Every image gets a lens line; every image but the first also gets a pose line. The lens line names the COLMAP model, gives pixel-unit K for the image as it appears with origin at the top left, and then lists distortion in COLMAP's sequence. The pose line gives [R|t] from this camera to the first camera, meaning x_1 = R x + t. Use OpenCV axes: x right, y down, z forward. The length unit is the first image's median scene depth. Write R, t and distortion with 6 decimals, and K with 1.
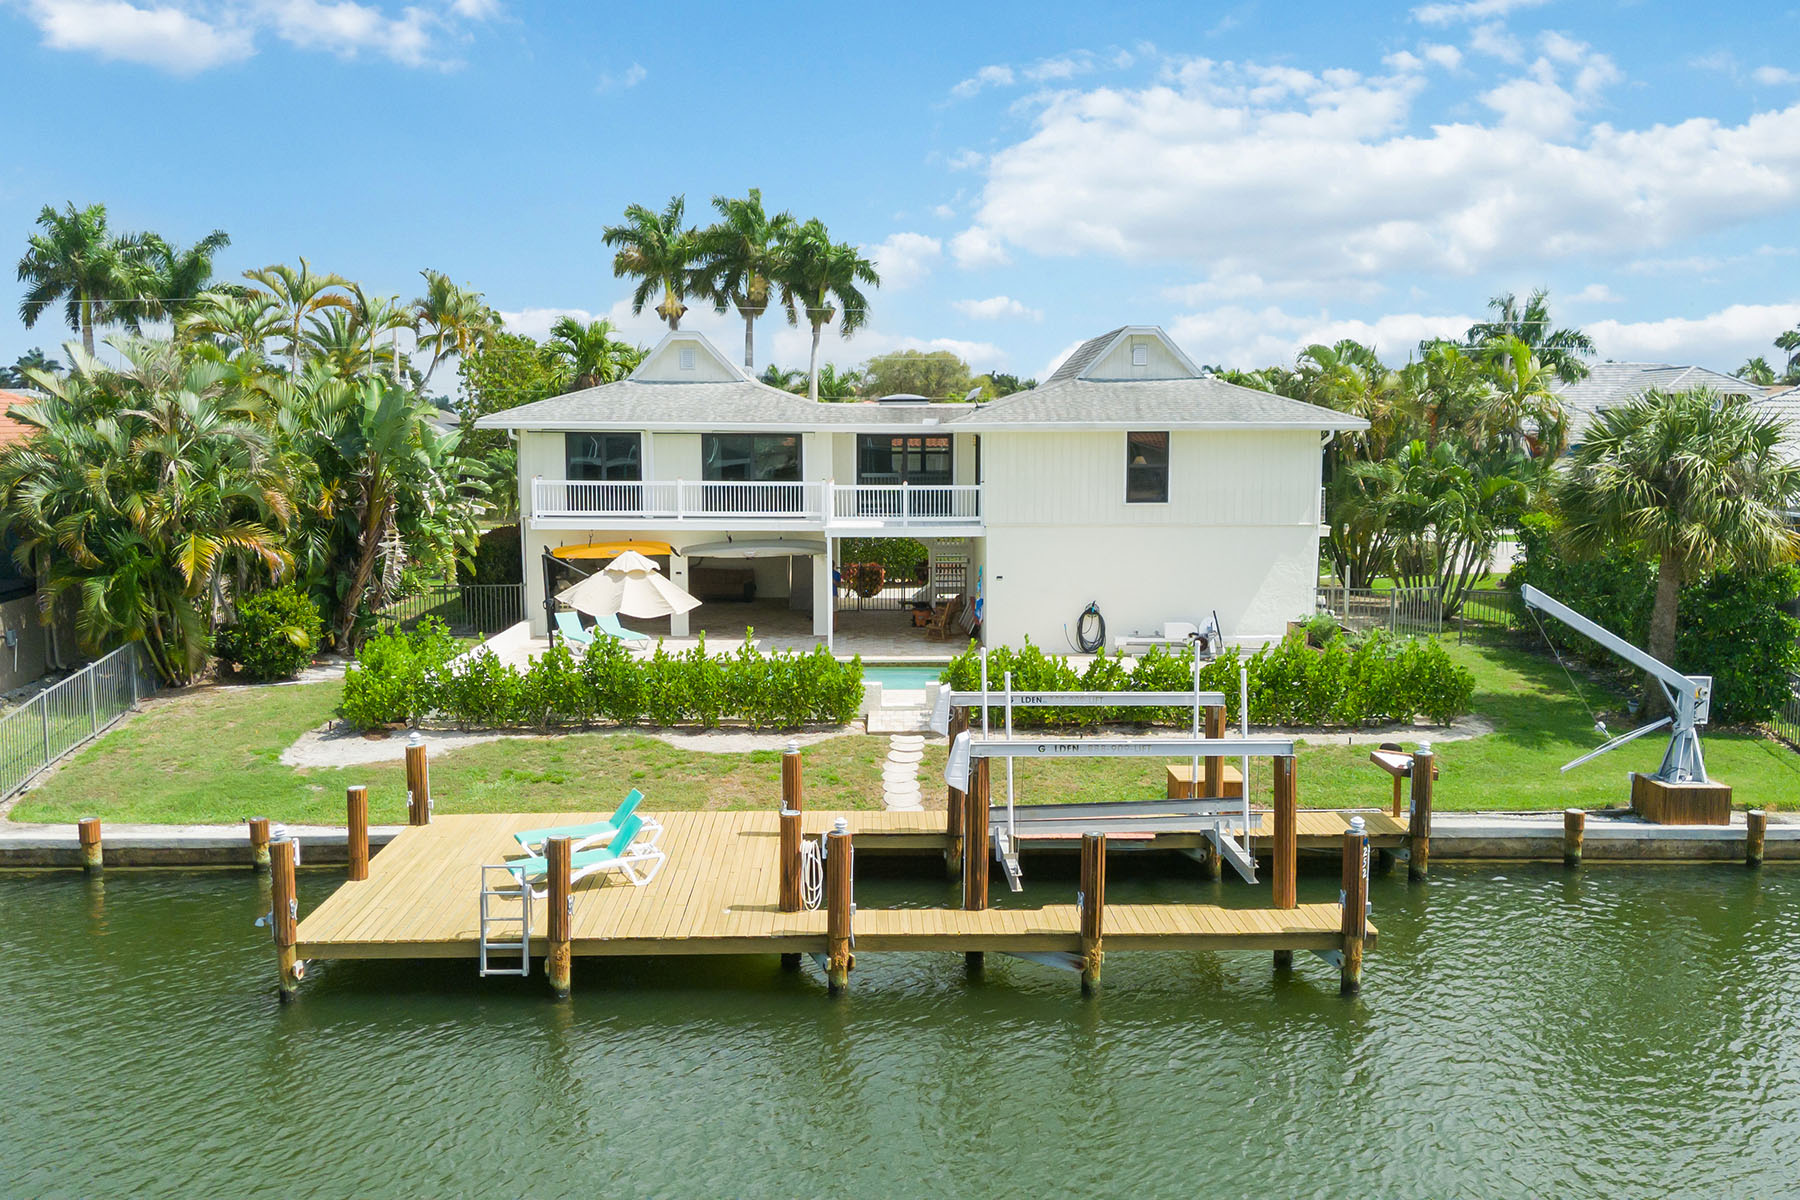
lens RADIAL K [[1665.4, 0, 900.0], [0, 1665.4, 600.0], [0, 0, 1]] dist [0.060251, -0.000702]
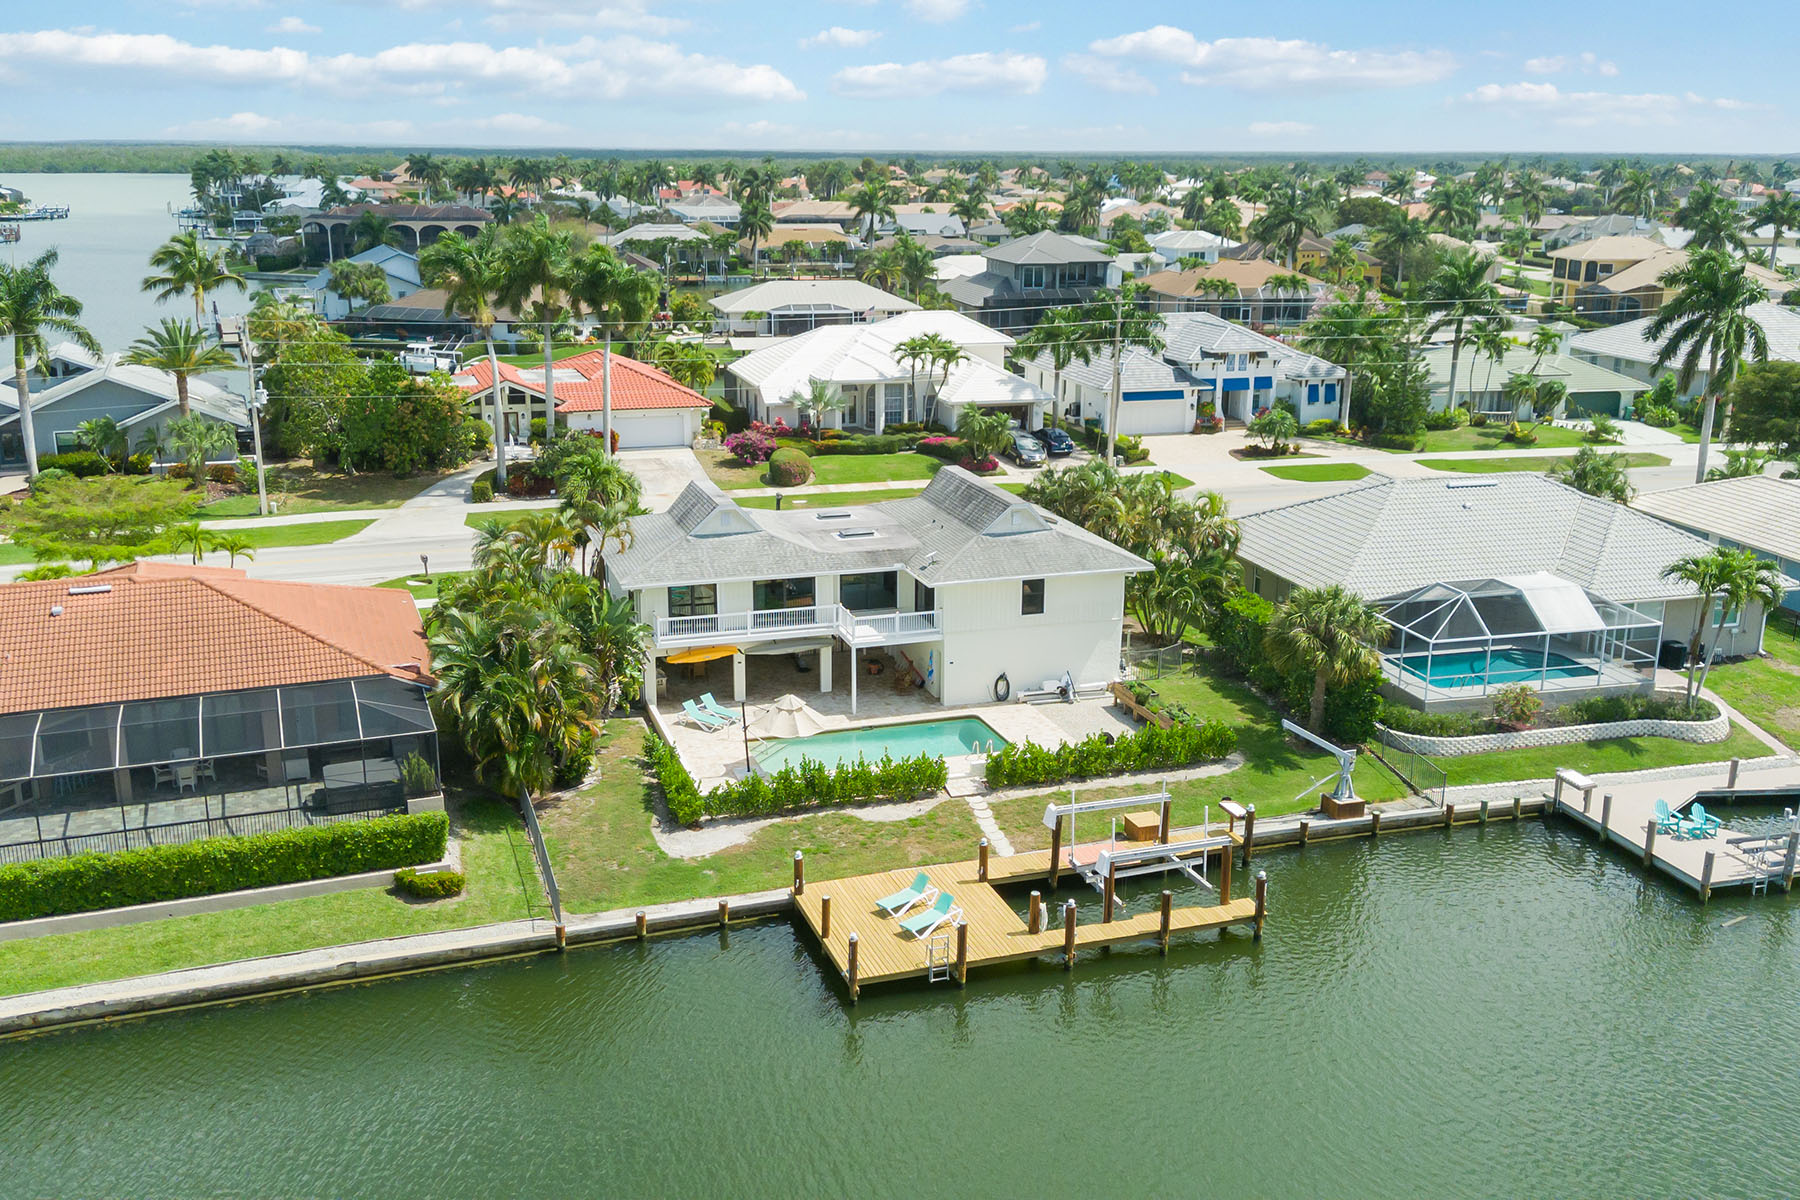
lens RADIAL K [[1686.3, 0, 900.0], [0, 1686.3, 600.0], [0, 0, 1]] dist [0.072249, -0.007385]
pose [[0.952390, -0.074748, 0.295579, -0.582466], [0.026834, 0.986269, 0.162953, -0.423628], [-0.303701, -0.147263, 0.941318, -0.698639]]
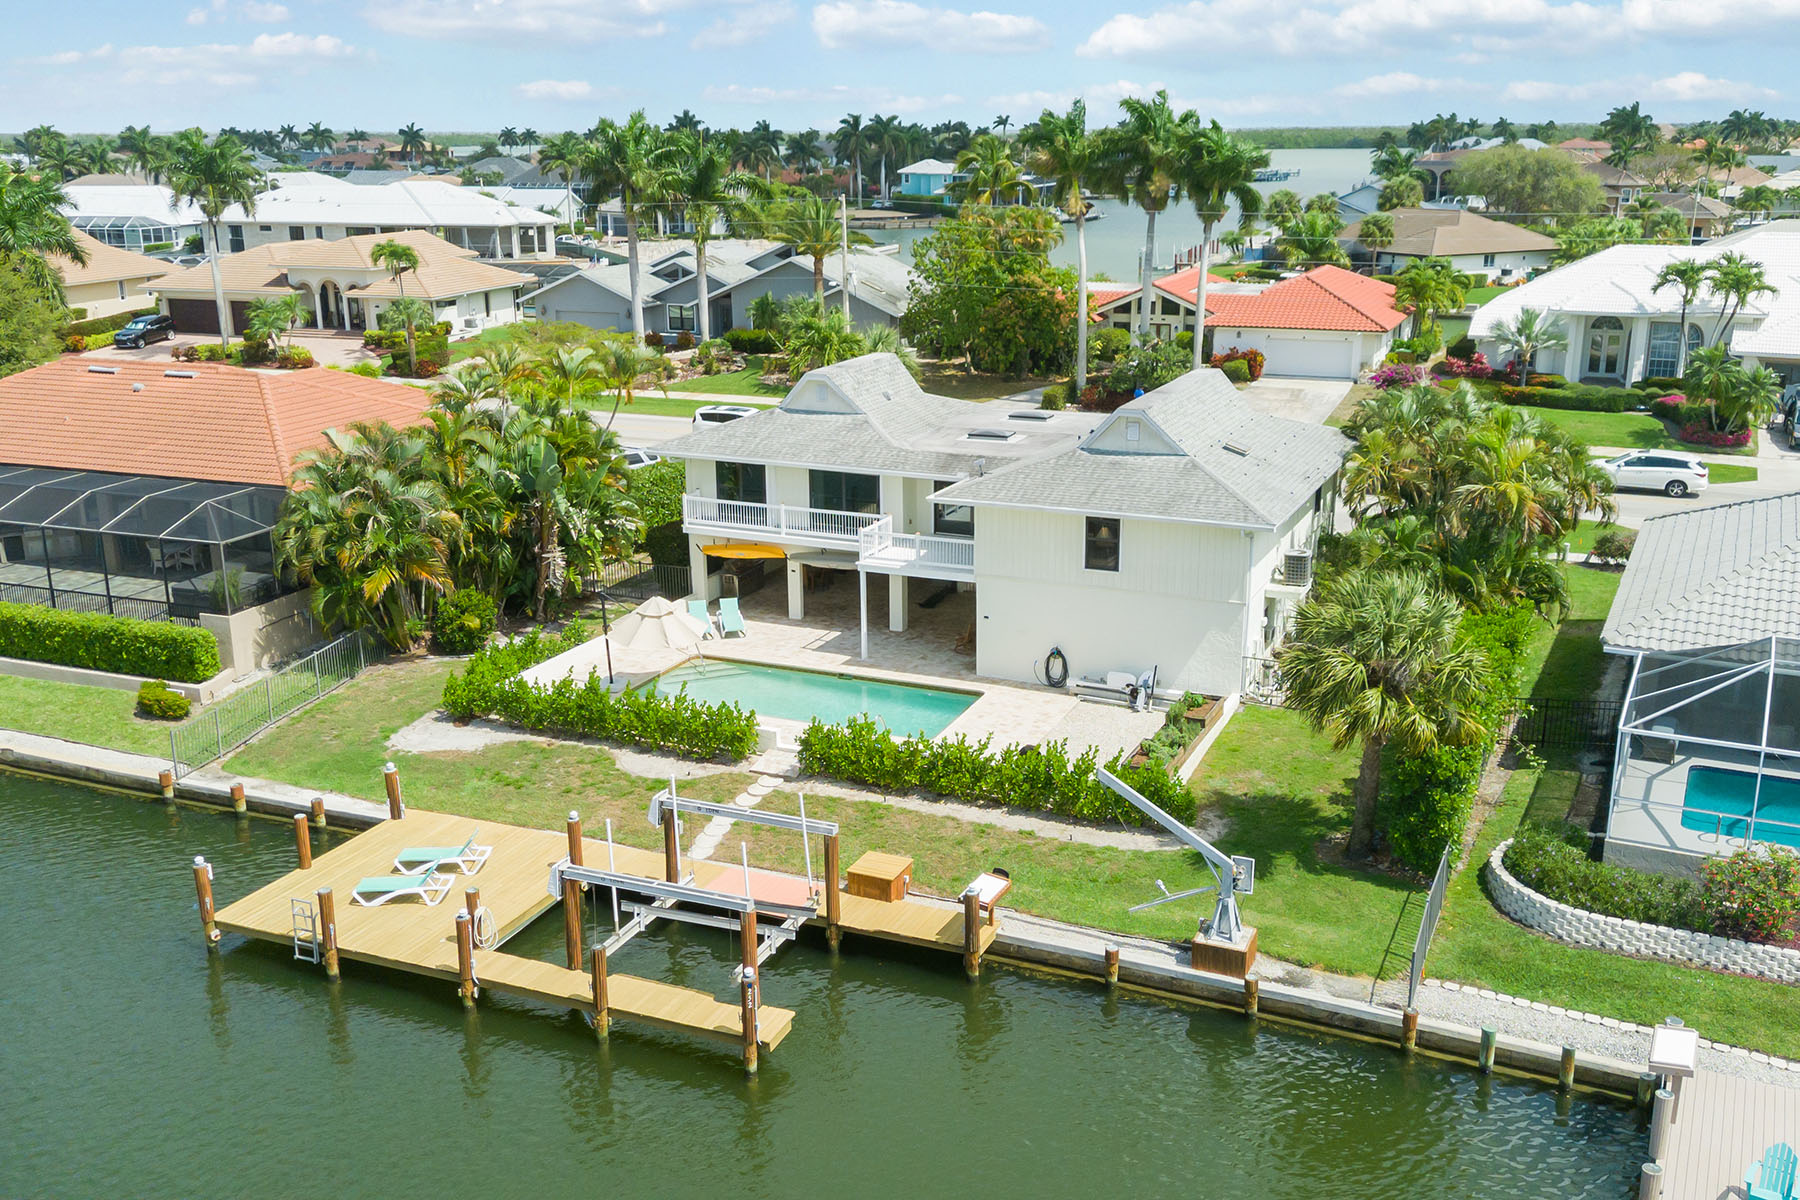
lens RADIAL K [[1686.3, 0, 900.0], [0, 1686.3, 600.0], [0, 0, 1]] dist [0.072249, -0.007385]
pose [[0.904825, 0.105703, -0.412455, 0.601222], [-0.036330, 0.984328, 0.172563, -0.278904], [0.424231, -0.141155, 0.894485, -0.146792]]
